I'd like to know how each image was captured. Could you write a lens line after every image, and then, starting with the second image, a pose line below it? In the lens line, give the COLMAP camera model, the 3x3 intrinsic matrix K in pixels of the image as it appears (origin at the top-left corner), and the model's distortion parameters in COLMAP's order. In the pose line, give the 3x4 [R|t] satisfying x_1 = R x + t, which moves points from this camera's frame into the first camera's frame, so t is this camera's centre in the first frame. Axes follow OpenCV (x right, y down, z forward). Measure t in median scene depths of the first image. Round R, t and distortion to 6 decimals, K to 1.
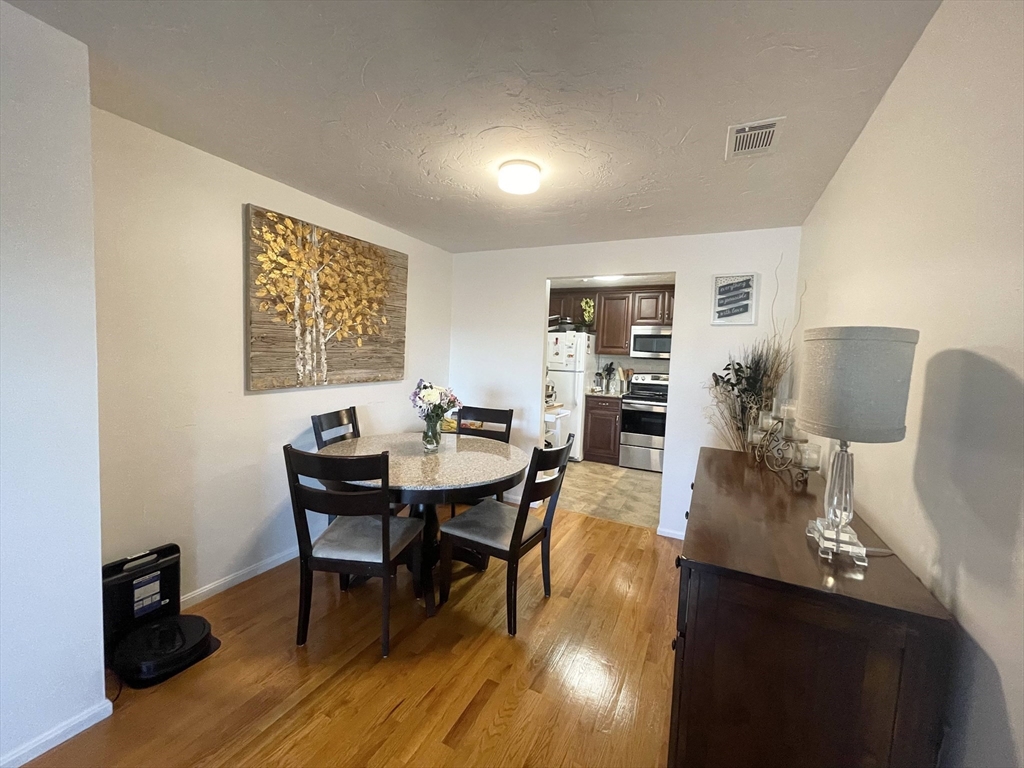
lens RADIAL K [[416.1, 0, 504.9], [0, 416.1, 382.8], [0, 0, 1]] dist [0.003025, 0.000066]
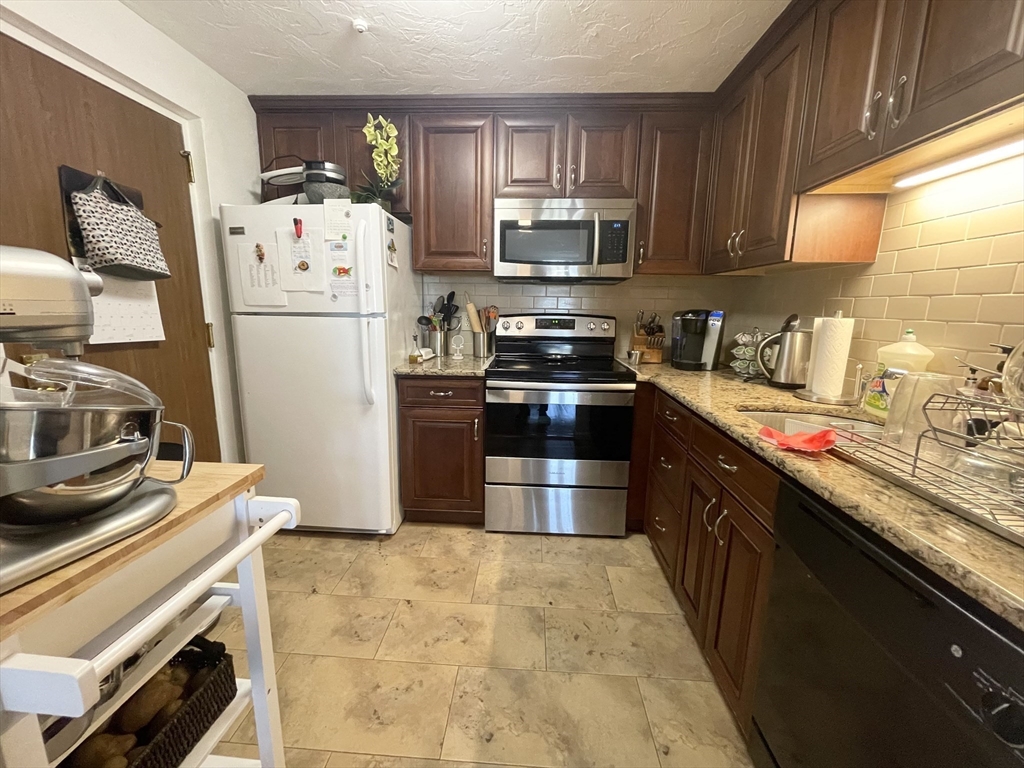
lens RADIAL K [[416.1, 0, 505.4], [0, 416.1, 383.6], [0, 0, 1]] dist [0.003025, 0.000066]
pose [[0.918560, -0.094598, 0.383794, 0.136185], [0.044633, 0.989553, 0.137084, -0.011401], [-0.392753, -0.108790, 0.913187, 0.589199]]
